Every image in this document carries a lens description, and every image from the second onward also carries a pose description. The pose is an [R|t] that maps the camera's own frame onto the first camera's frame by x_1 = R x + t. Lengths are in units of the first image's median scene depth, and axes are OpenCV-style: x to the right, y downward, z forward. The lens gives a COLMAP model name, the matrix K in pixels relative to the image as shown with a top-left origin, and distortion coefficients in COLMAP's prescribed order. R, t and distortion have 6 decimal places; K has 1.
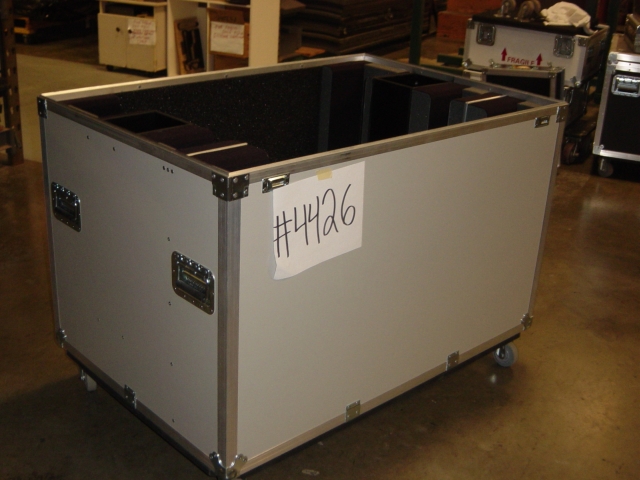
lens RADIAL K [[873.5, 0, 323.7], [0, 873.5, 242.9], [0, 0, 1]] dist [-0.091249, 0.000000]
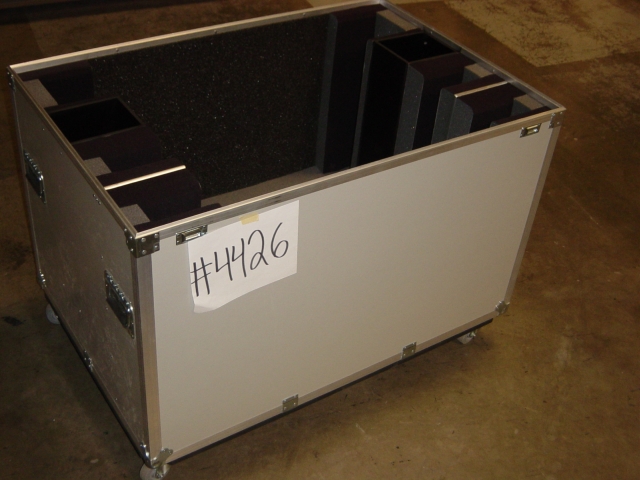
lens RADIAL K [[873.5, 0, 315.6], [0, 873.5, 238.0], [0, 0, 1]] dist [-0.091249, 0.000000]
pose [[0.983906, 0.123060, -0.129558, 0.202598], [-0.085779, 0.961333, 0.261688, -0.318900], [0.156752, -0.246363, 0.956417, 0.060084]]
